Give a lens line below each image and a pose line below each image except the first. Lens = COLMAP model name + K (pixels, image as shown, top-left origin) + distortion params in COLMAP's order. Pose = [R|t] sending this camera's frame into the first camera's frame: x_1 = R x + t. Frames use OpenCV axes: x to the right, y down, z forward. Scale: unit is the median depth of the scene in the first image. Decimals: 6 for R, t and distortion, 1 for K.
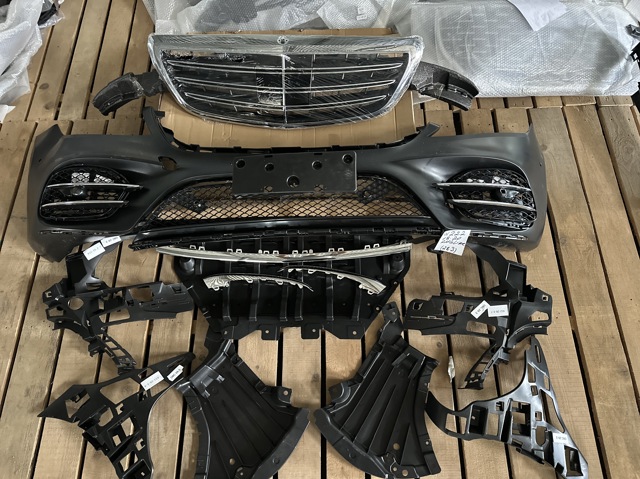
lens RADIAL K [[449.9, 0, 322.9], [0, 449.9, 245.6], [0, 0, 1]] dist [0.027622, -0.043349]
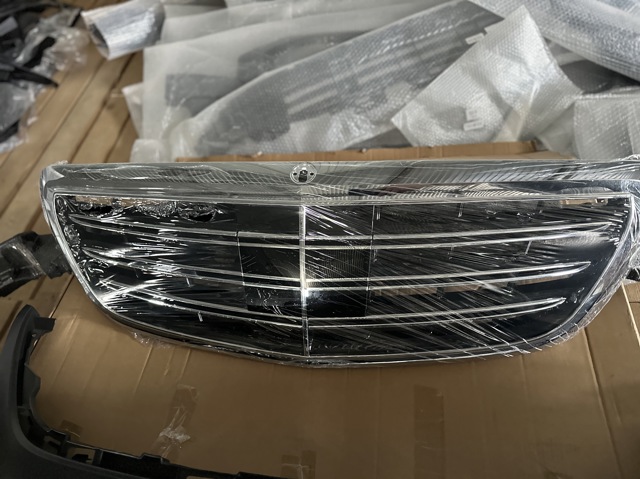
lens RADIAL K [[449.9, 0, 327.5], [0, 449.9, 239.5], [0, 0, 1]] dist [0.027622, -0.043349]
pose [[0.986201, 0.008190, -0.165350, 0.003007], [-0.048840, 0.968717, -0.243314, -0.288168], [0.158184, 0.248032, 0.955750, 0.606927]]
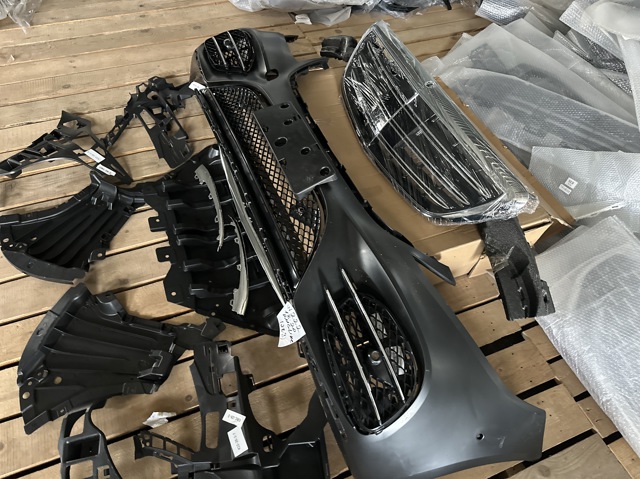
lens RADIAL K [[449.9, 0, 322.2], [0, 449.9, 242.1], [0, 0, 1]] dist [0.027622, -0.043349]
pose [[0.368521, 0.760132, -0.535156, 0.559140], [-0.881585, 0.468417, 0.058256, -0.156181], [0.294958, 0.450317, 0.842742, 0.289206]]
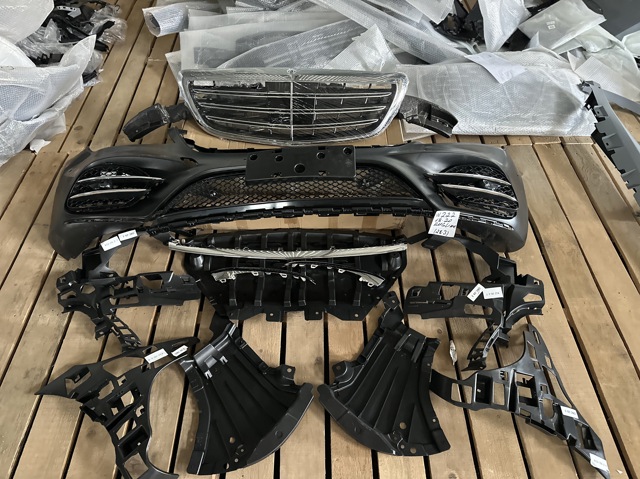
lens RADIAL K [[449.9, 0, 319.5], [0, 449.9, 245.5], [0, 0, 1]] dist [0.027622, -0.043349]
pose [[0.999940, 0.002431, 0.010715, -0.025025], [0.000580, 0.962176, -0.272427, 0.312182], [-0.010972, 0.272417, 0.962117, -0.032614]]
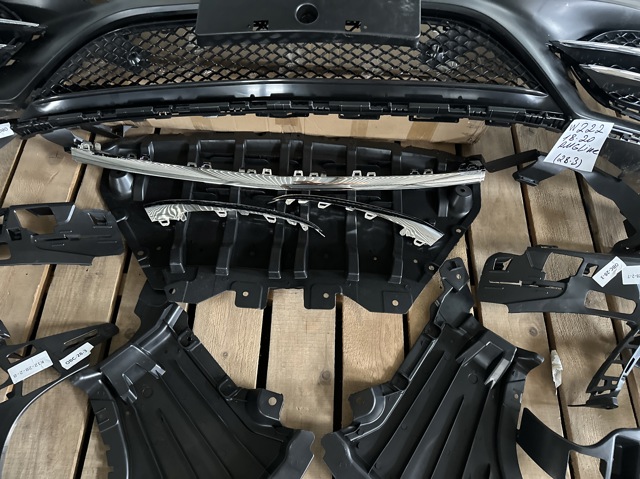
lens RADIAL K [[449.9, 0, 320.7], [0, 449.9, 243.6], [0, 0, 1]] dist [0.027622, -0.043349]
pose [[0.998488, 0.050687, 0.021267, -0.041435], [-0.049691, 0.997750, -0.045020, 0.145137], [-0.023501, 0.043895, 0.998760, 0.405785]]
